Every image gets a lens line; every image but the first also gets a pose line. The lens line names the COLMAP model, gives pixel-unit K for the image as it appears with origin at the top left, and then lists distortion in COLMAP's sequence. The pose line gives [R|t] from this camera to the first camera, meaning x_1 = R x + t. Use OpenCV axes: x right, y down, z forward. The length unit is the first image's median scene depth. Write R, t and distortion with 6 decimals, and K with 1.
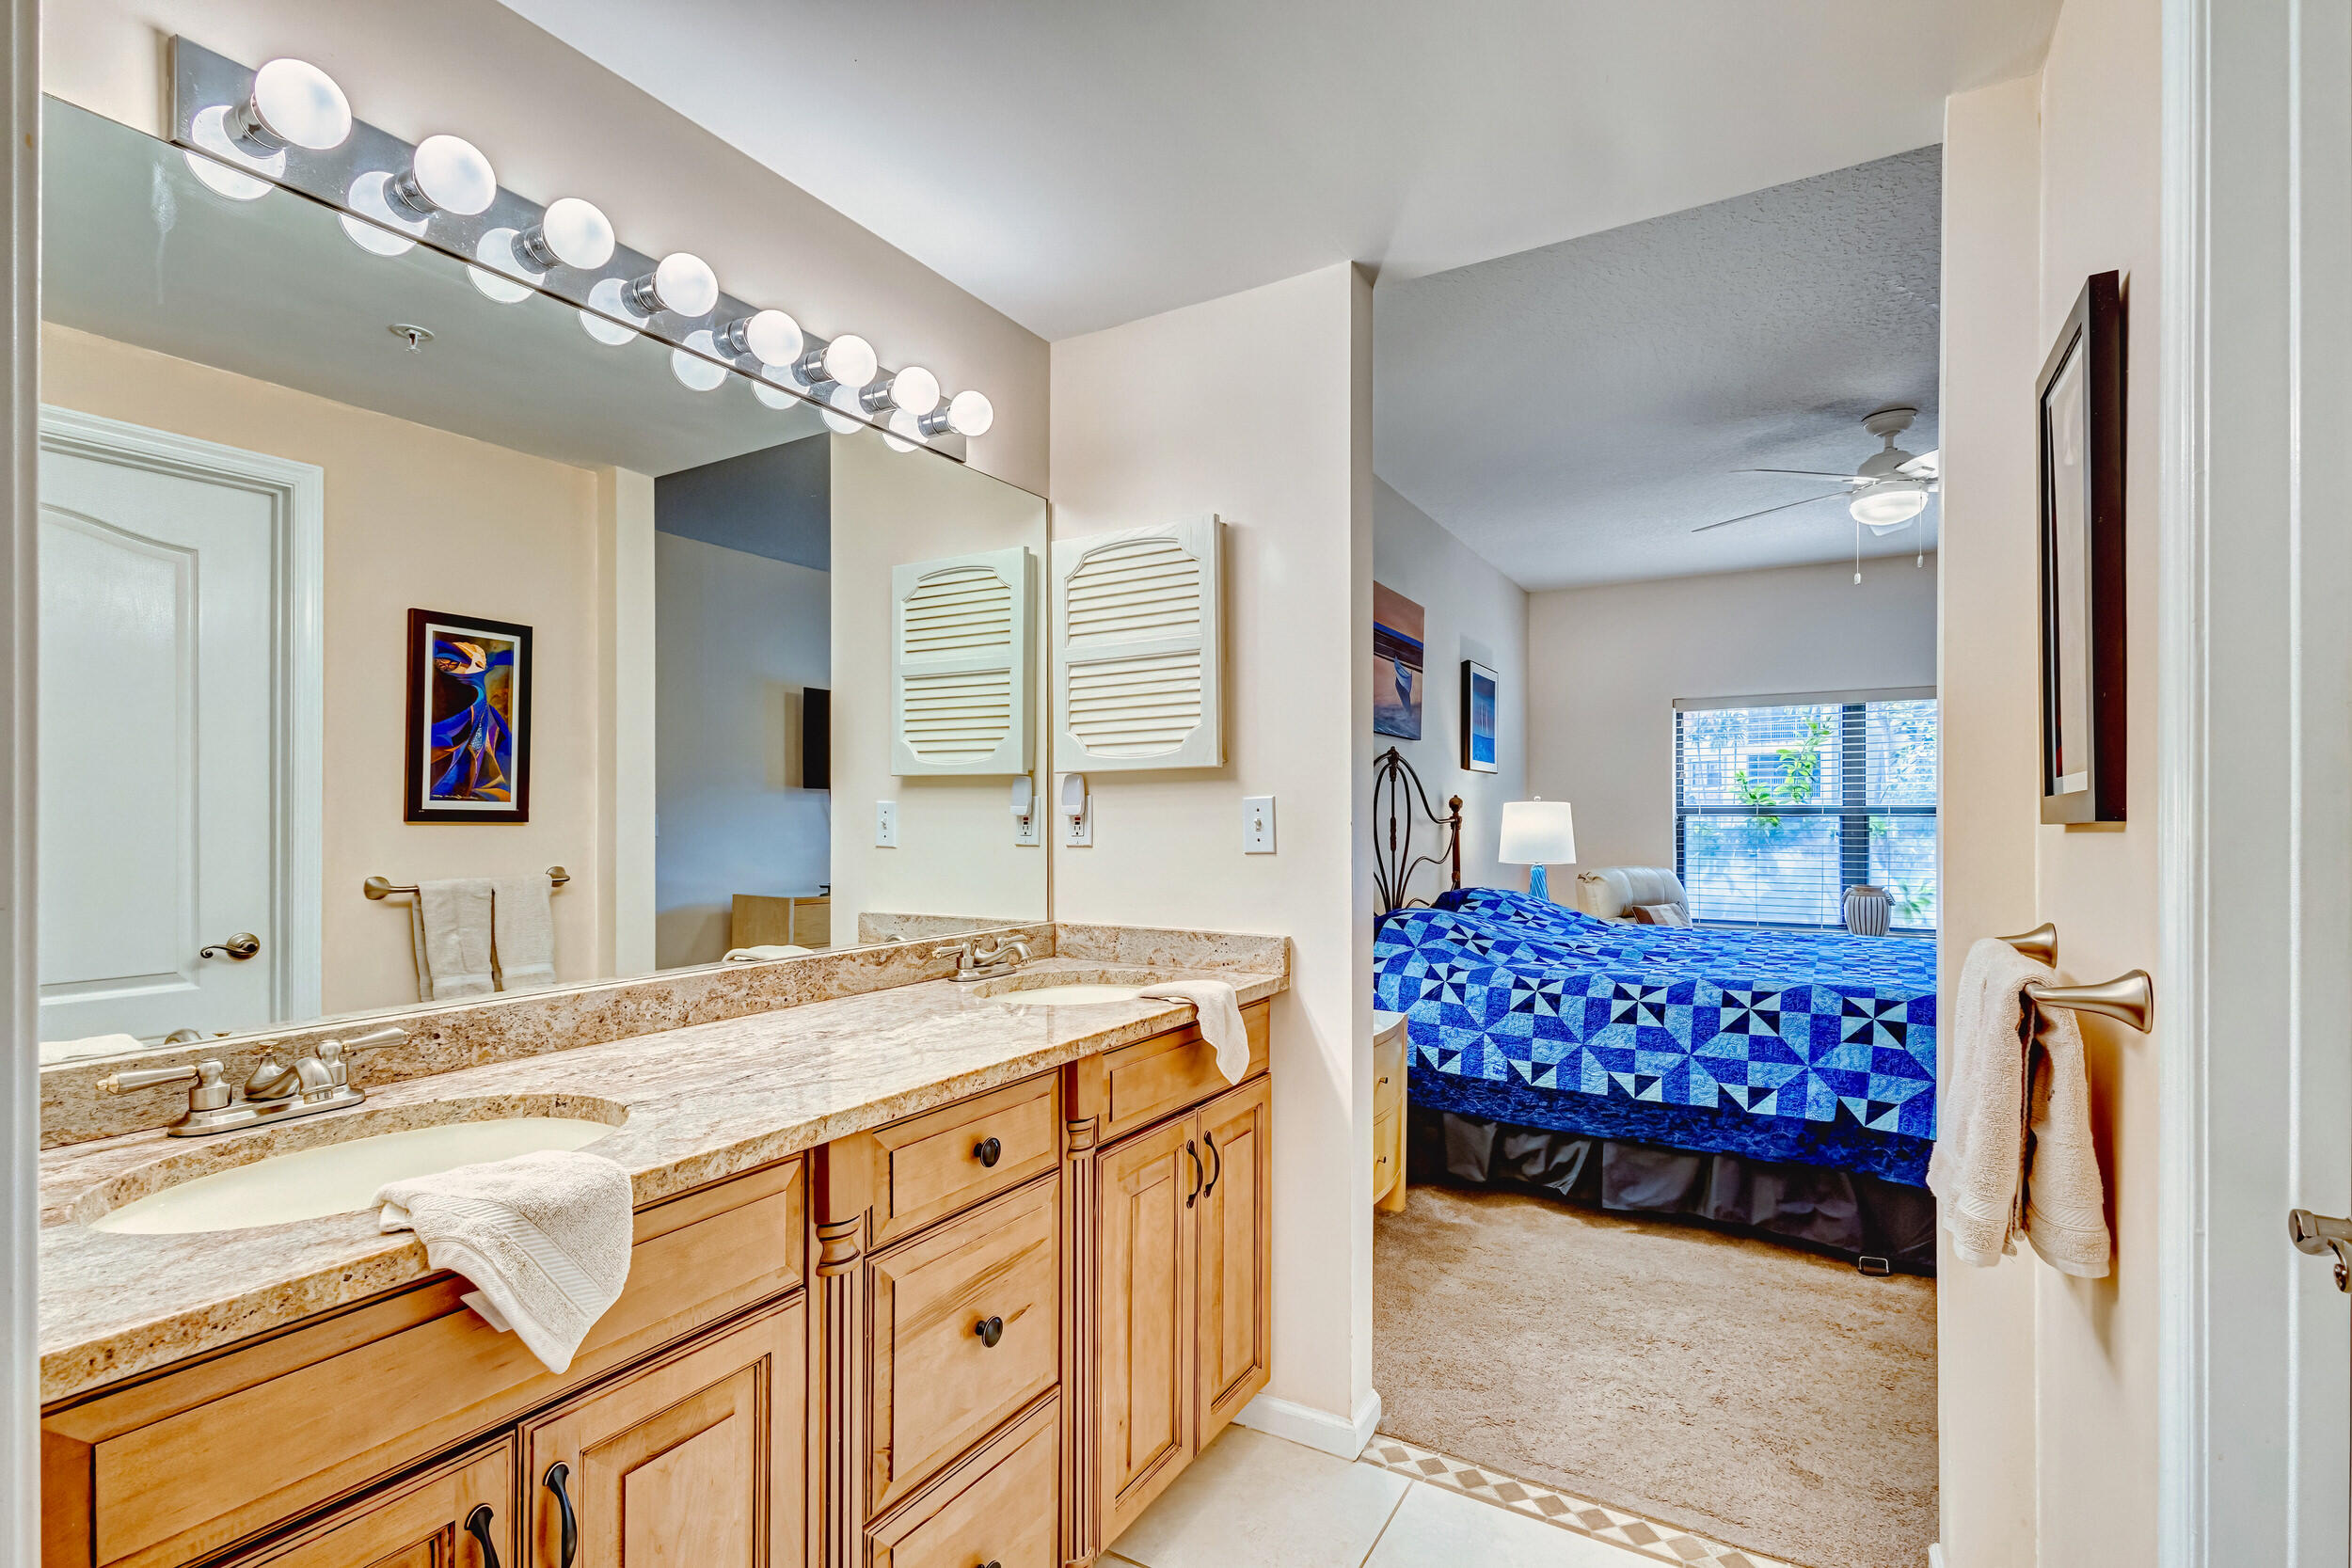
lens RADIAL K [[1093.8, 0, 1153.9], [0, 1093.8, 815.1], [0, 0, 1]] dist [-0.002281, -0.000196]
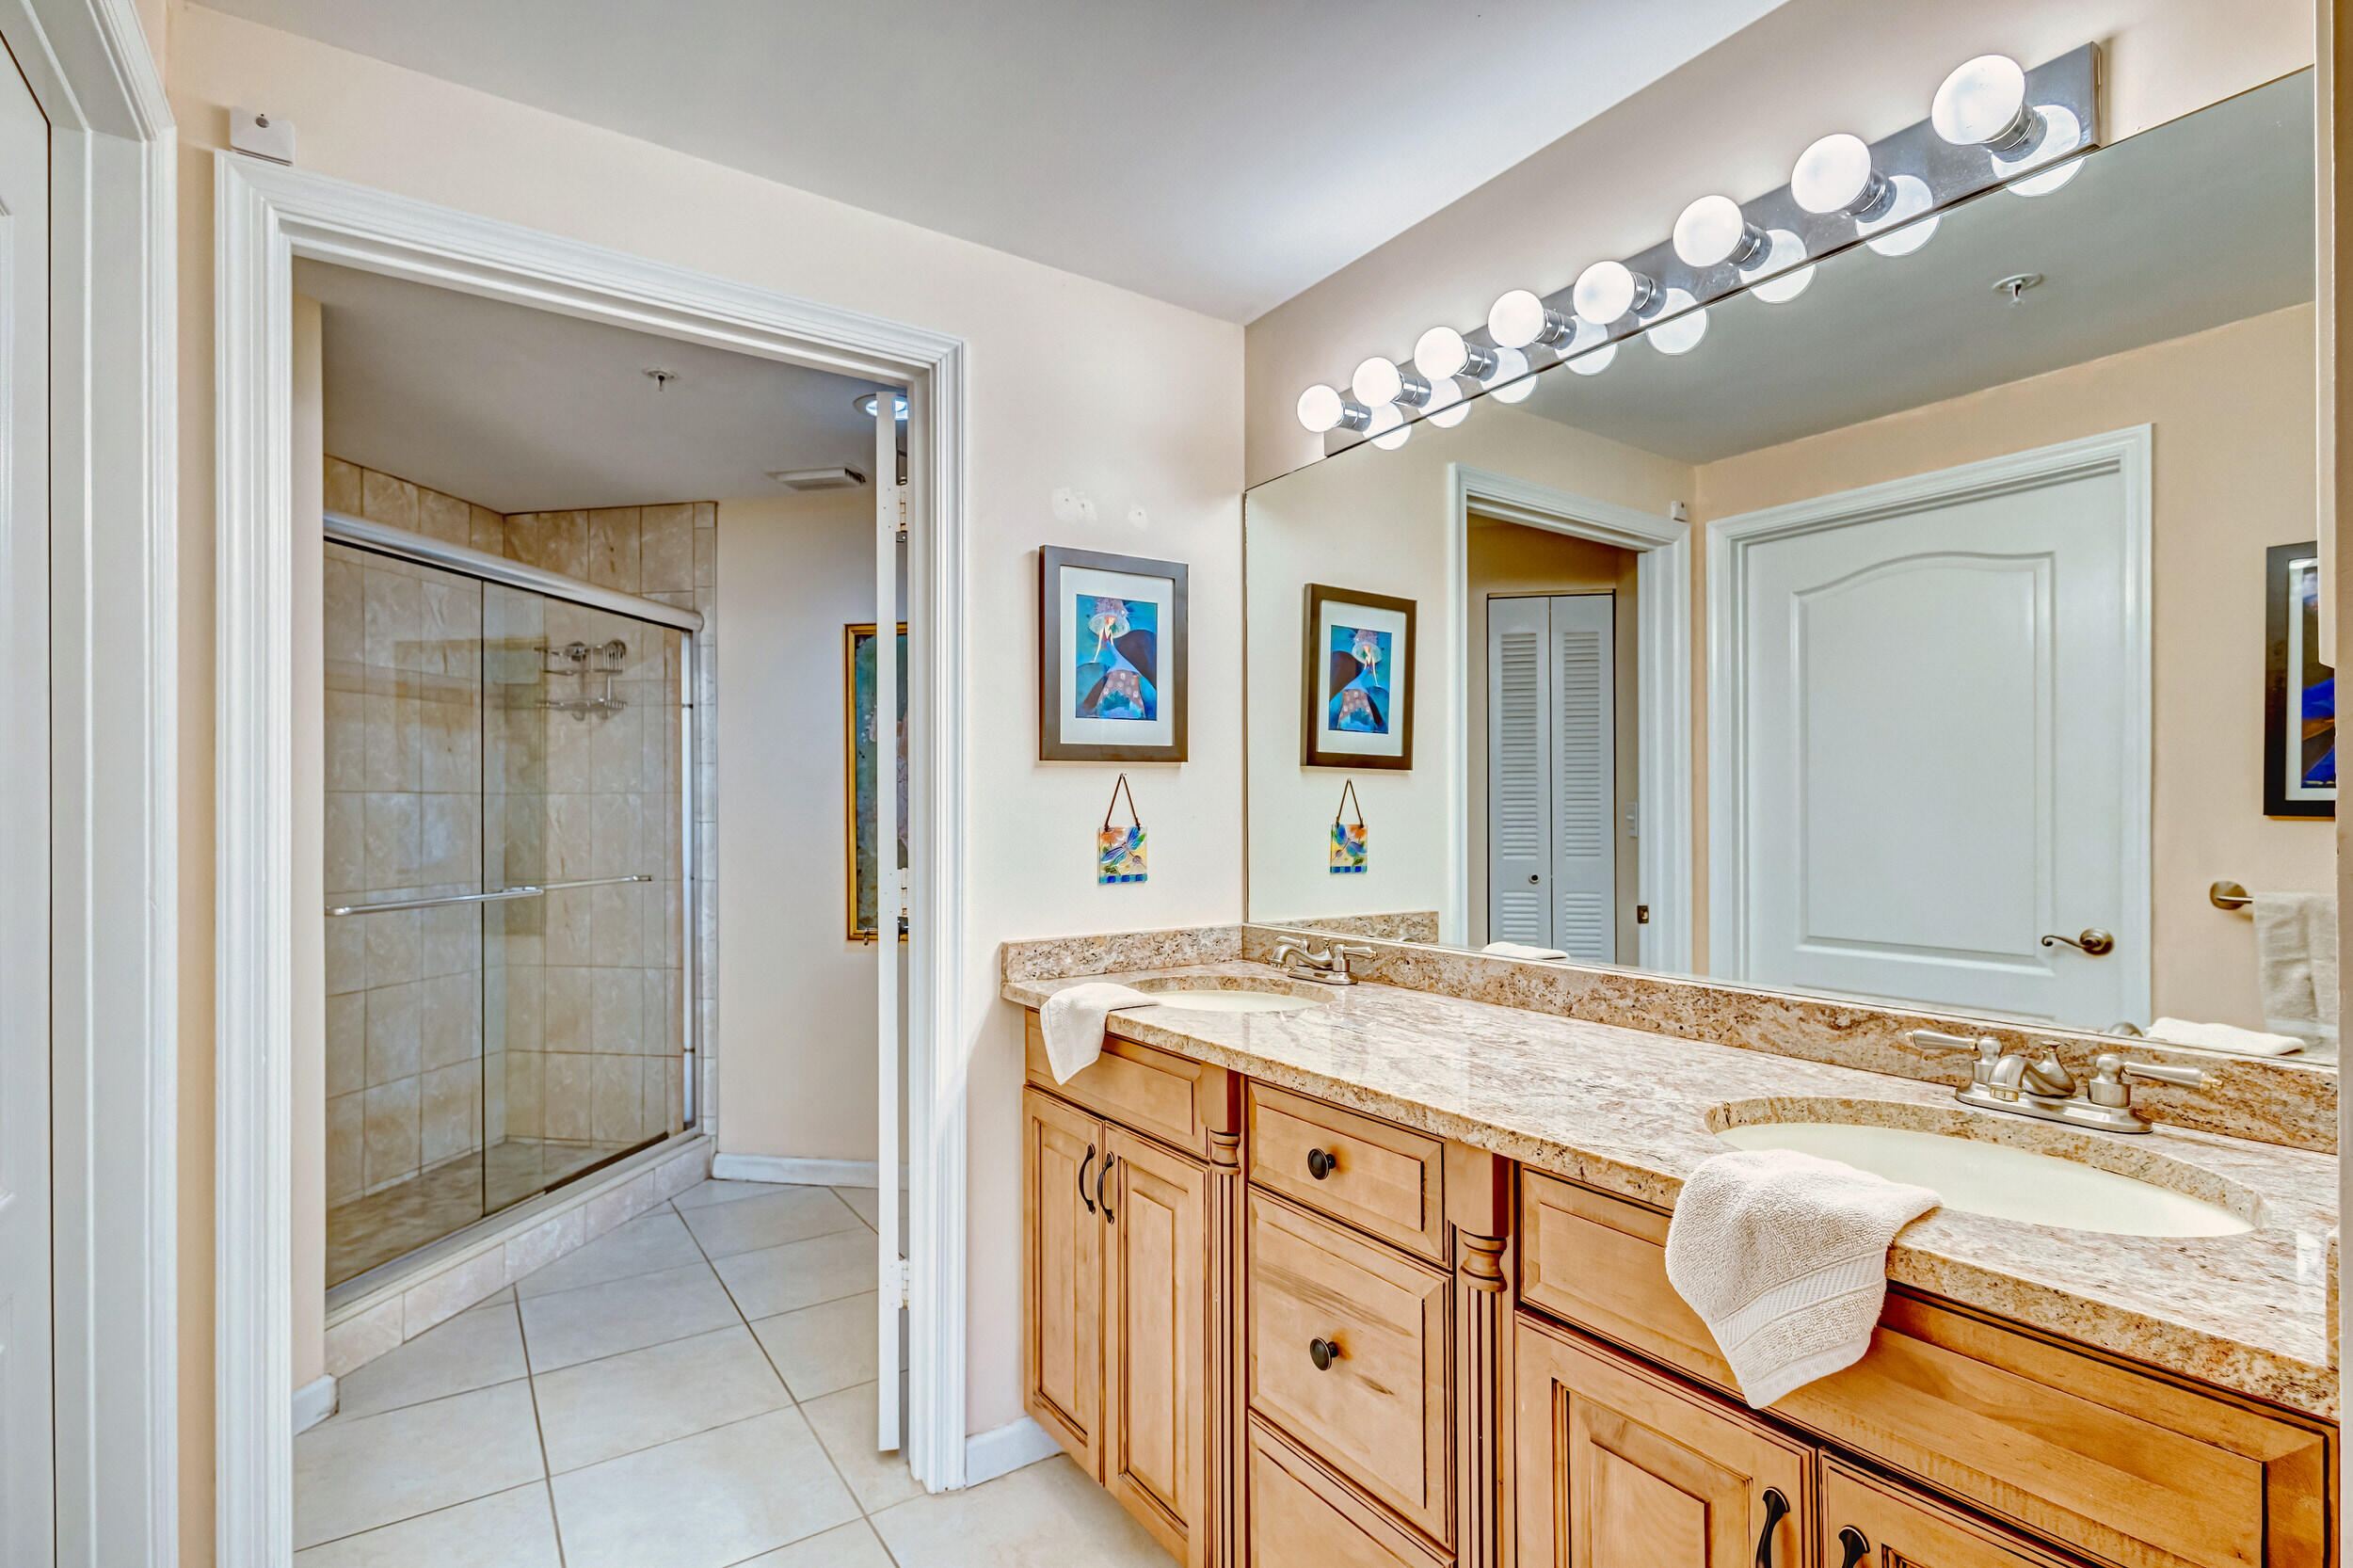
lens RADIAL K [[1090.3, 0, 1175.5], [0, 1090.3, 792.7], [0, 0, 1]] dist [0.002885, 0.000305]
pose [[-0.407662, -0.011637, -0.913059, 0.782646], [0.004050, 0.999886, -0.014551, -0.004665], [0.913124, -0.009630, -0.407568, 1.281194]]
